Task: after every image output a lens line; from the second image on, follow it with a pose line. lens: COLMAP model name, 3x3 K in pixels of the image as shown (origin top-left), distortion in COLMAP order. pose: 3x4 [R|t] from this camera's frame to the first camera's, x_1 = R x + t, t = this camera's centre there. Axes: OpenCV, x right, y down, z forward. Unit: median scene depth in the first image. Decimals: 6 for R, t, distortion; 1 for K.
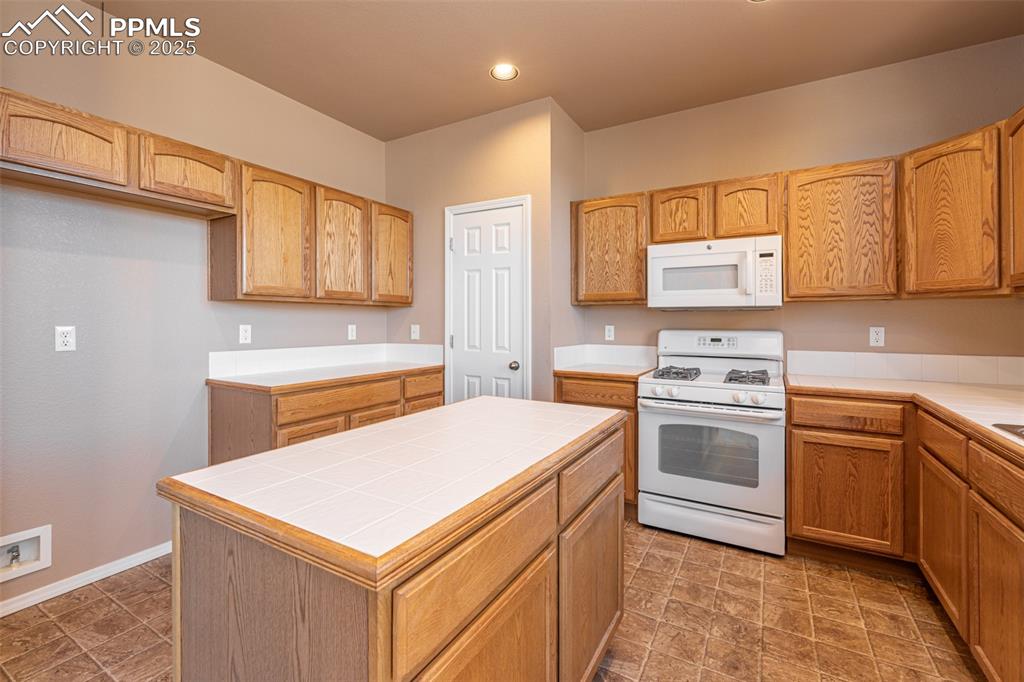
lens RADIAL K [[453.4, 0, 508.3], [0, 453.4, 323.6], [0, 0, 1]] dist [0.008602, -0.000153]
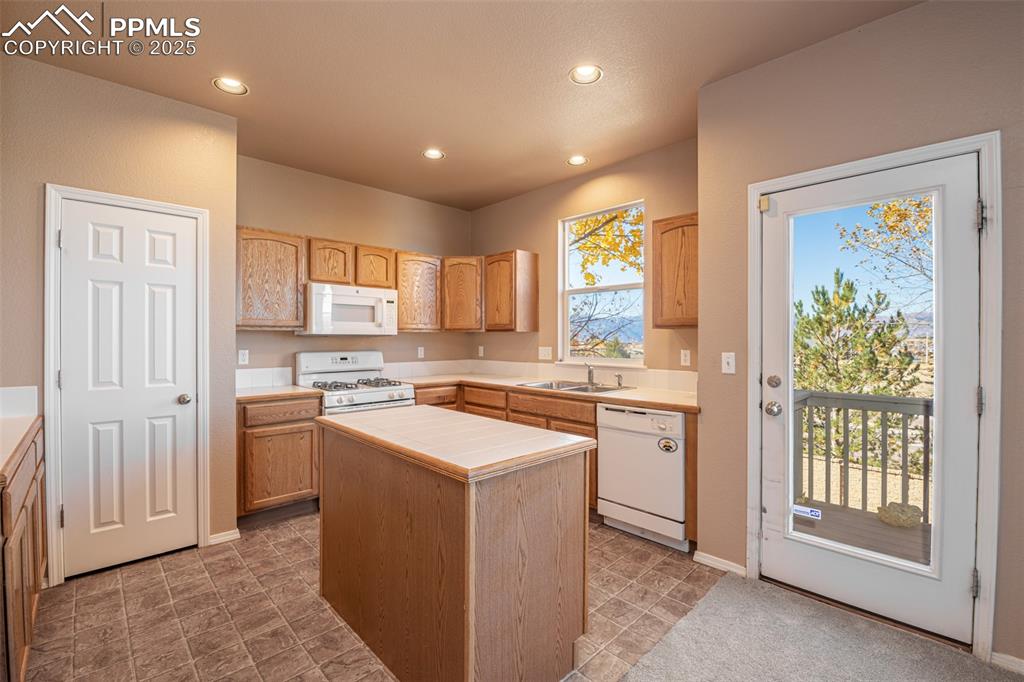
lens RADIAL K [[453.4, 0, 513.5], [0, 453.4, 339.1], [0, 0, 1]] dist [0.008602, -0.000153]
pose [[0.271147, -0.003192, 0.962533, -0.709747], [0.006939, 0.999975, 0.001362, -0.021244], [-0.962513, 0.006310, 0.271163, 0.164194]]
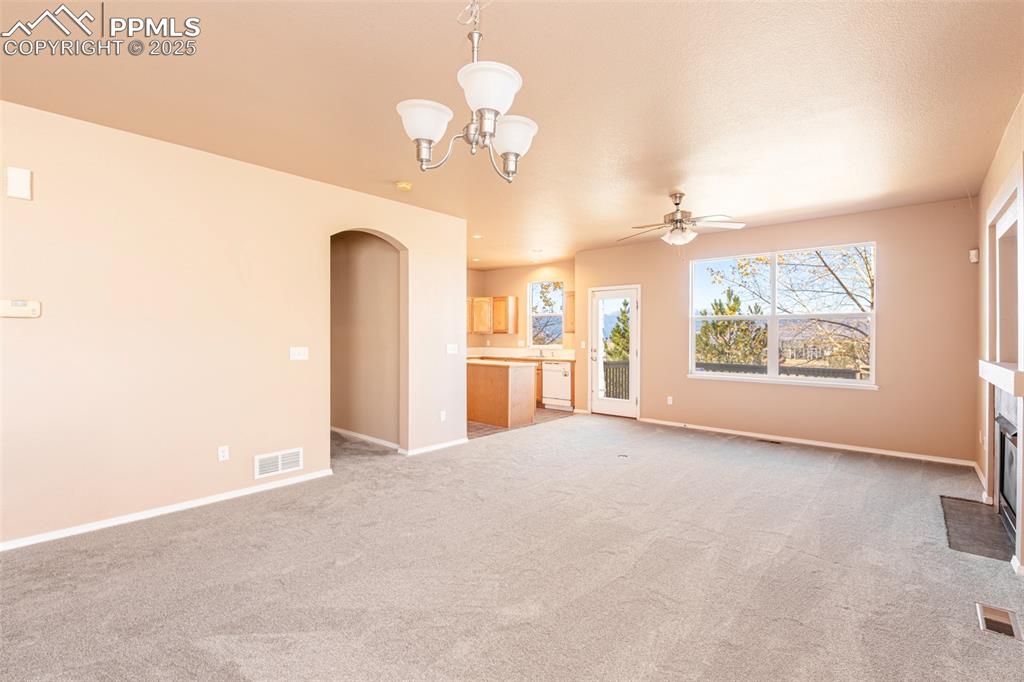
lens RADIAL K [[453.4, 0, 511.0], [0, 453.4, 336.8], [0, 0, 1]] dist [0.008602, -0.000153]
pose [[0.204186, 0.000752, 0.978932, -2.361884], [0.002203, 0.999997, -0.001228, -0.016378], [-0.978930, 0.002407, 0.204183, -0.110032]]
